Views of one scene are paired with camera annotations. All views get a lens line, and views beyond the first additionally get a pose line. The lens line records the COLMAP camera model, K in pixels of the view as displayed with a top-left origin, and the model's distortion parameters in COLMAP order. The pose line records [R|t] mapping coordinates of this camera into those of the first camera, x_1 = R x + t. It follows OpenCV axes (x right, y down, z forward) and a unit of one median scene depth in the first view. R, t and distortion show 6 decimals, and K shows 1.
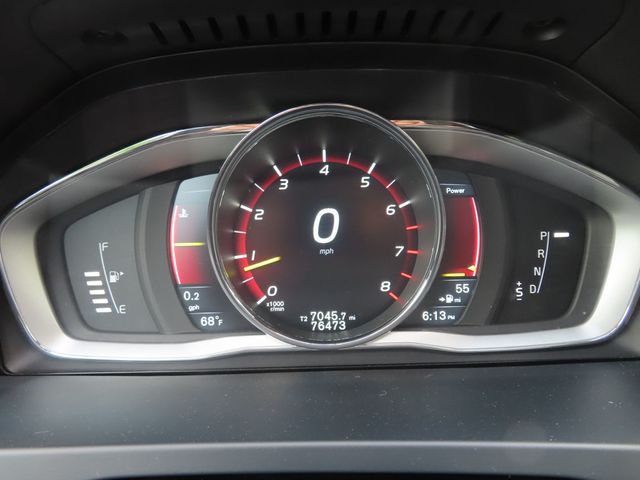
lens RADIAL K [[475.8, 0, 320.0], [0, 475.8, 240.0], [0, 0, 1]] dist [-0.001622, 0.002318]
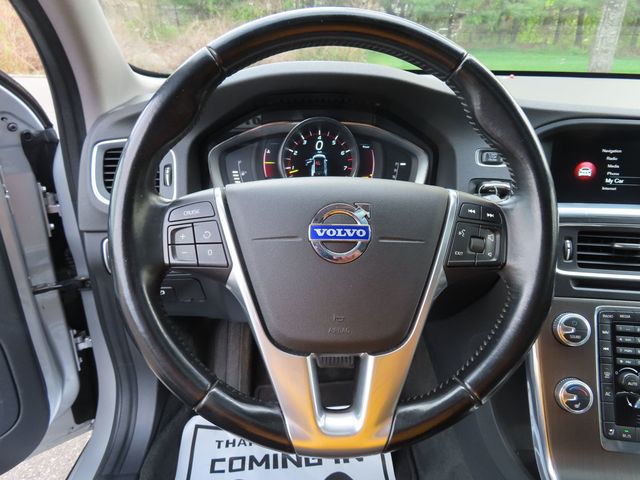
lens RADIAL K [[475.8, 0, 320.0], [0, 475.8, 240.0], [0, 0, 1]] dist [-0.001622, 0.002318]
pose [[0.999159, 0.032169, 0.025423, -0.039021], [-0.033530, 0.997920, 0.055056, 0.298655], [-0.023599, -0.055862, 0.998160, -1.820533]]
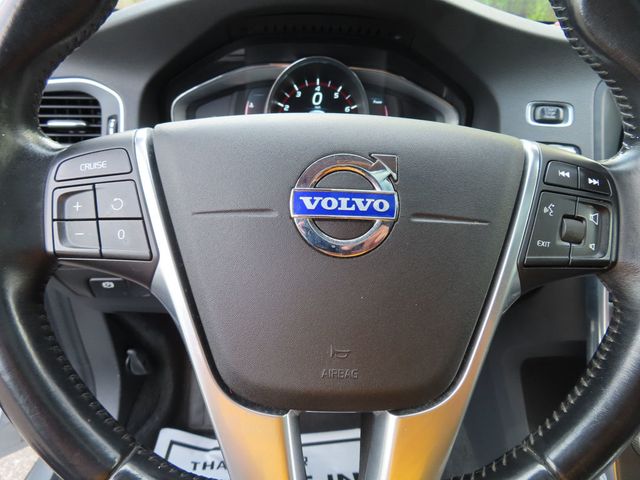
lens RADIAL K [[471.5, 0, 320.0], [0, 471.5, 240.0], [0, 0, 1]] dist [-0.007976, 0.008142]
pose [[0.998367, 0.050309, 0.027075, -0.003543], [-0.052524, 0.994689, 0.088513, 0.346472], [-0.022478, -0.089791, 0.995707, -1.187795]]
